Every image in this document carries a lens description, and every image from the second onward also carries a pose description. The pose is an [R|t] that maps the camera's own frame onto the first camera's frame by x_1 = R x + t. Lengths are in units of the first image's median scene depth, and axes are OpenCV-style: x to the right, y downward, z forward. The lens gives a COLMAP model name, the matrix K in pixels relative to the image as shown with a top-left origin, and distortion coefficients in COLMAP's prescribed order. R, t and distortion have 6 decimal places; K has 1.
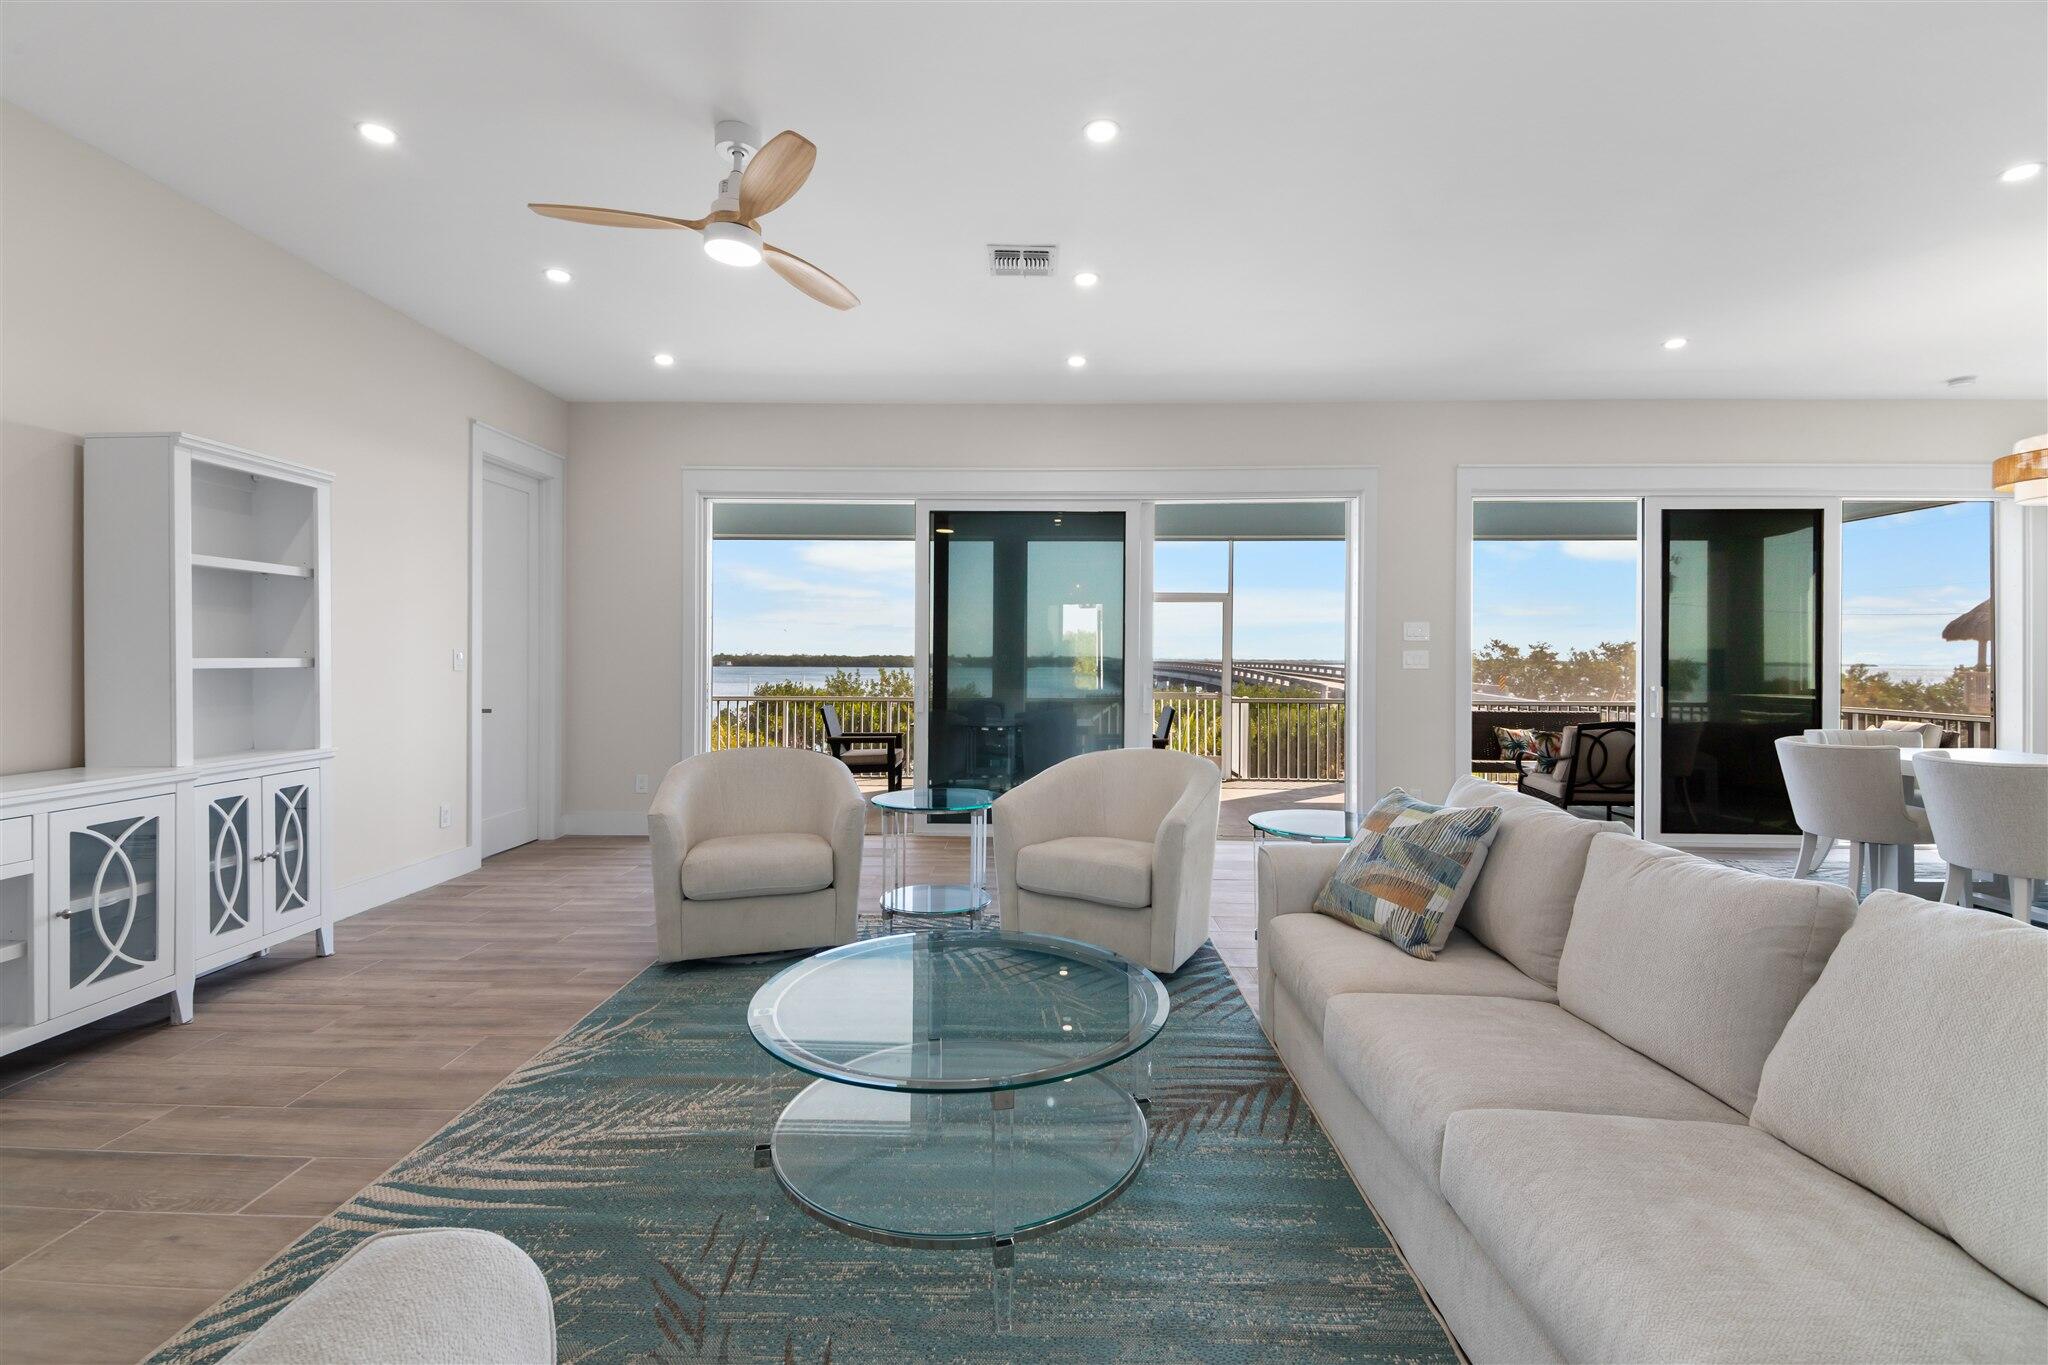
lens RADIAL K [[903.7, 0, 1024.7], [0, 903.7, 662.3], [0, 0, 1]] dist [0.033331, -0.022717]
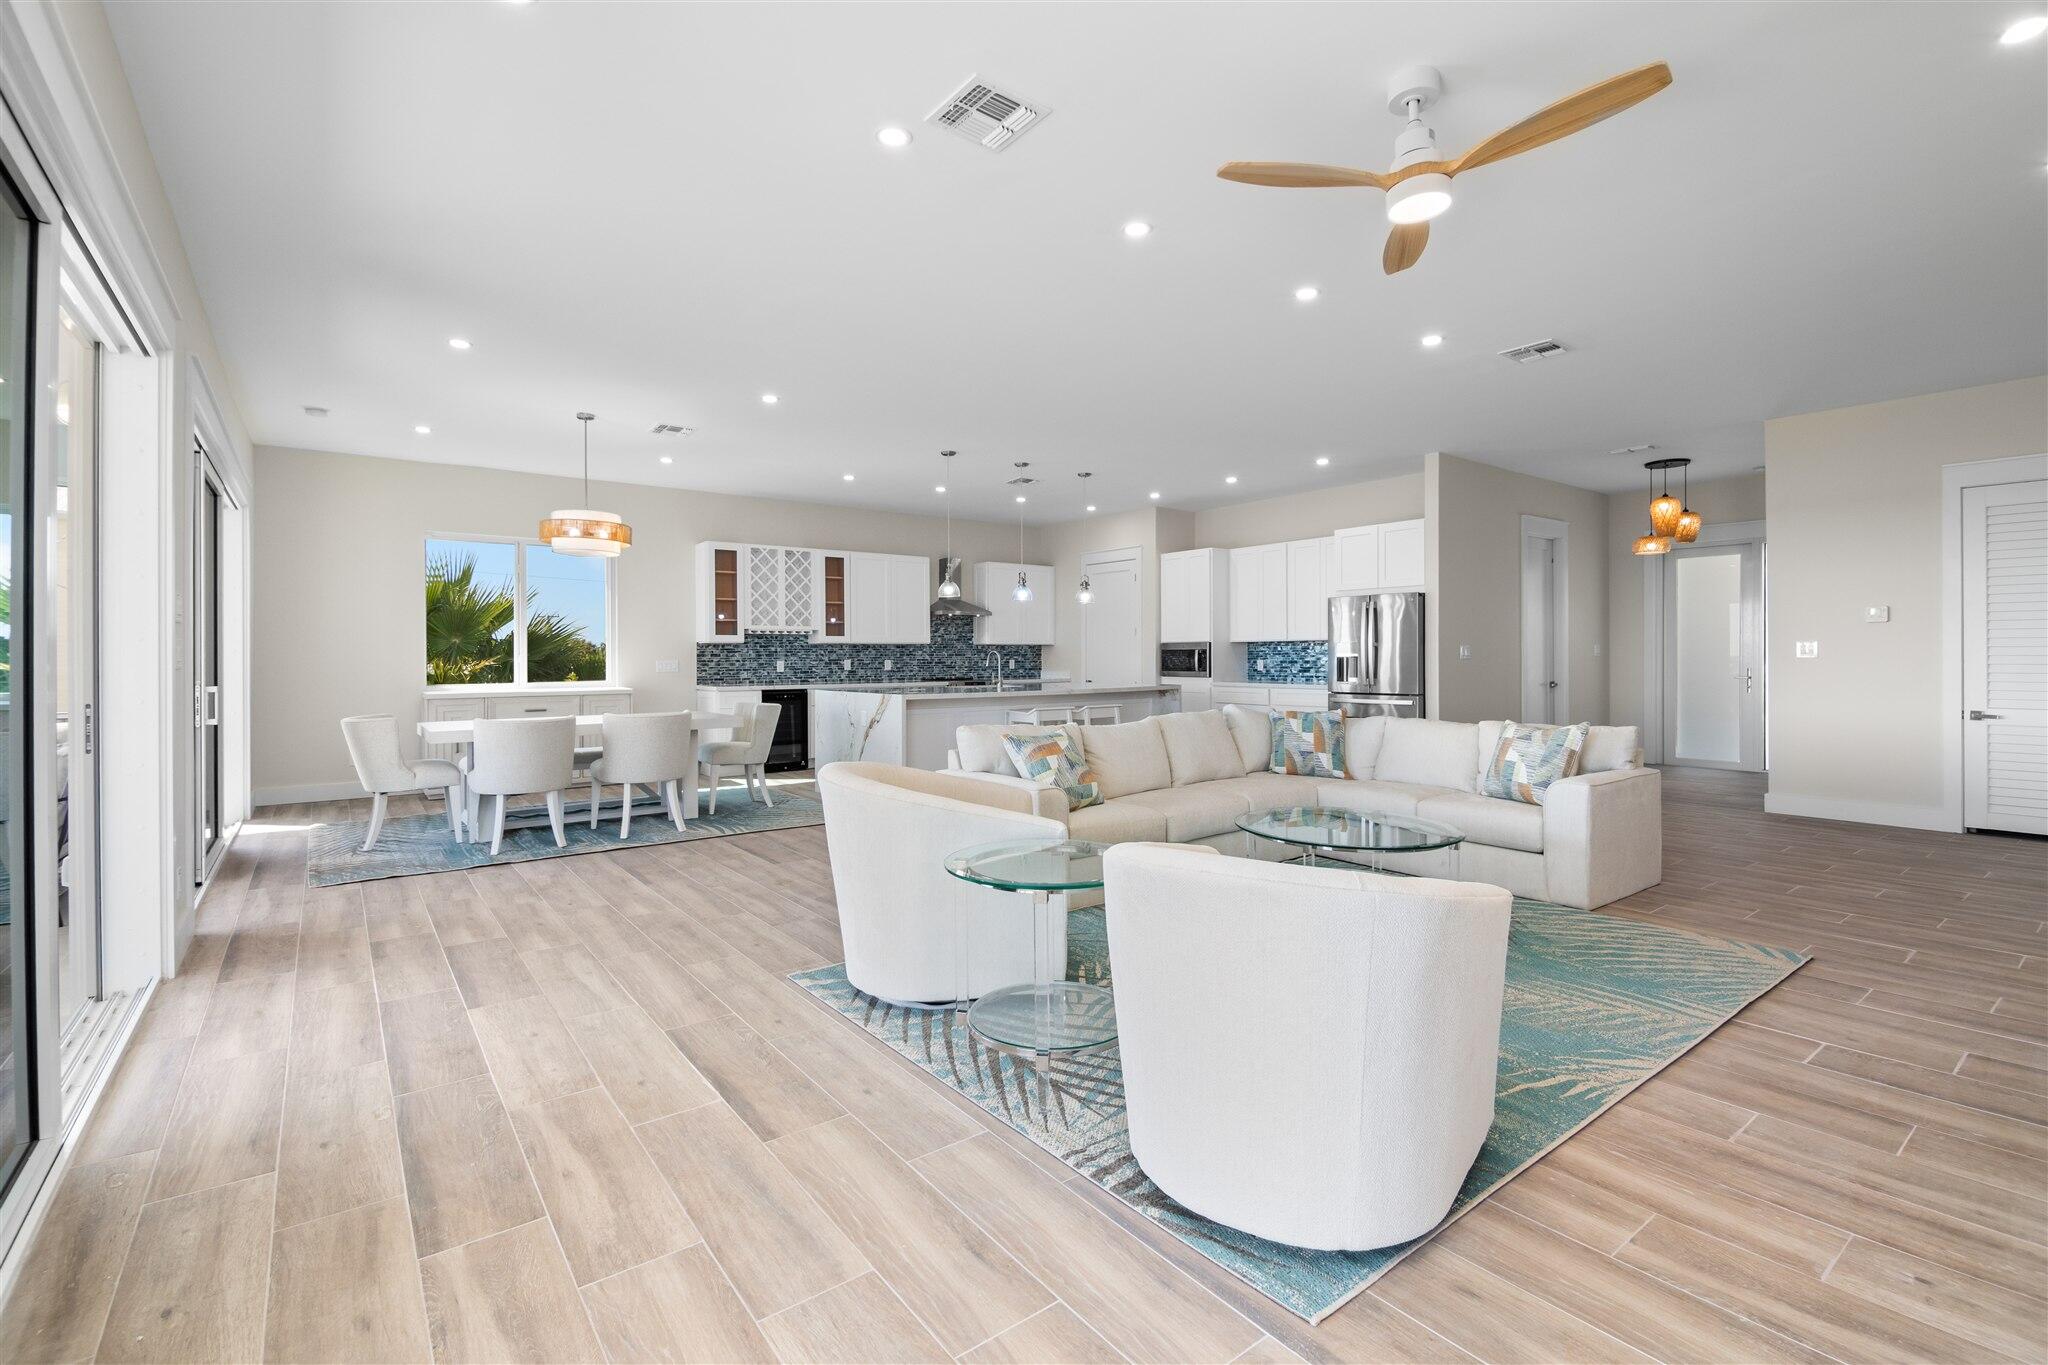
lens RADIAL K [[913.9, 0, 1019.5], [0, 913.9, 653.3], [0, 0, 1]] dist [0.034776, -0.022591]
pose [[-0.620571, -0.001059, 0.784150, -0.686473], [0.003715, 0.999984, 0.004291, -0.006360], [-0.784142, 0.005576, -0.620557, 1.615987]]
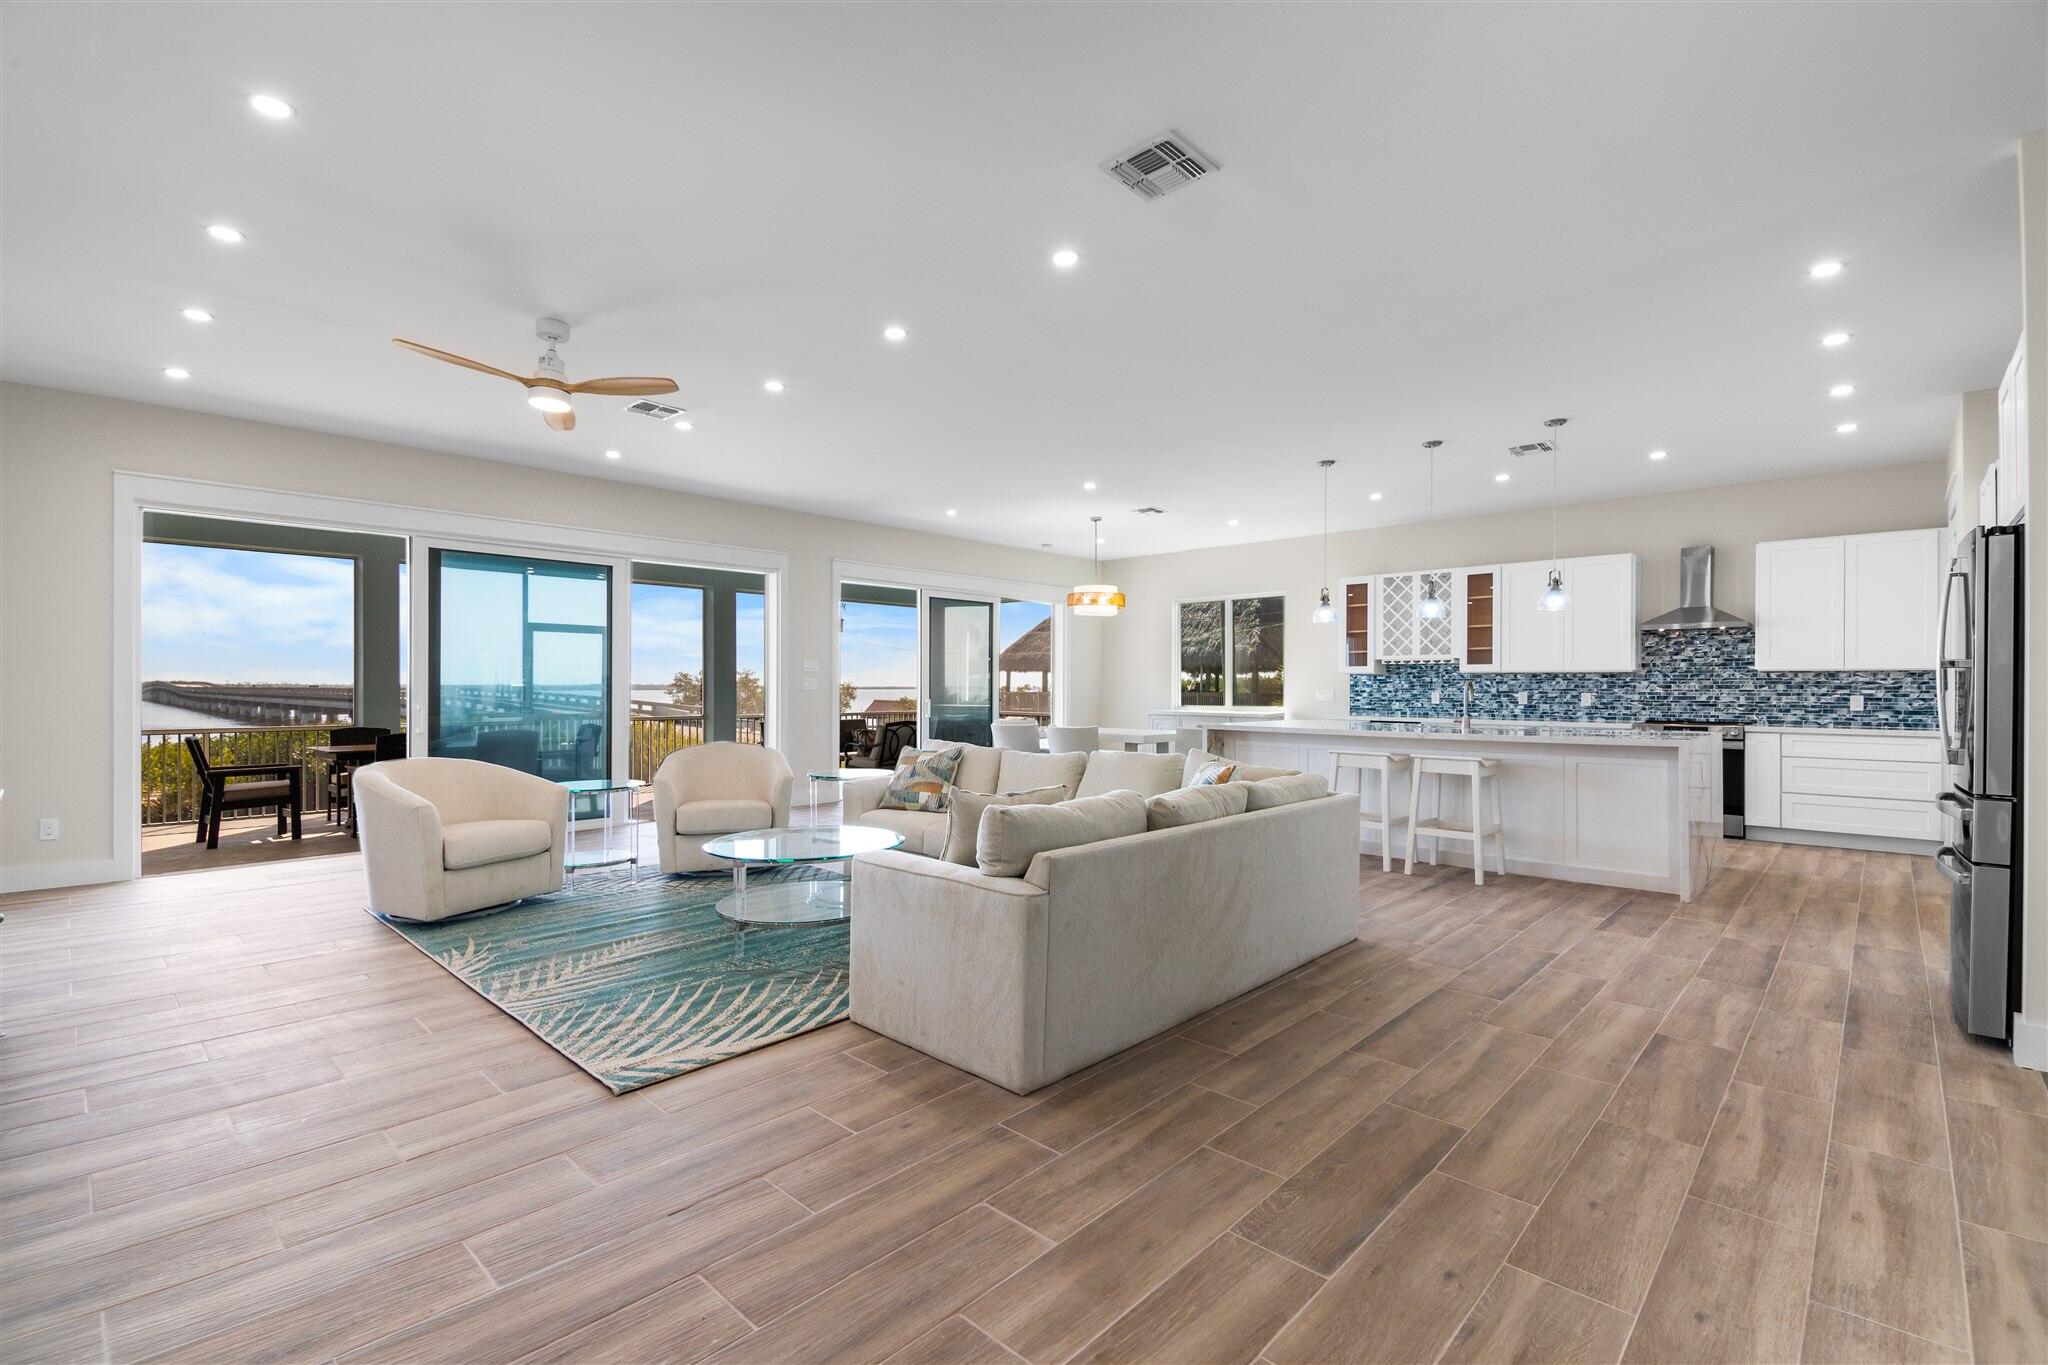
lens RADIAL K [[899.2, 0, 1018.4], [0, 899.2, 686.5], [0, 0, 1]] dist [0.033189, -0.023099]
pose [[0.673686, -0.003699, 0.739009, -0.758528], [0.003910, 0.999991, 0.001442, 0.001758], [-0.739007, 0.001918, 0.673695, -0.459759]]
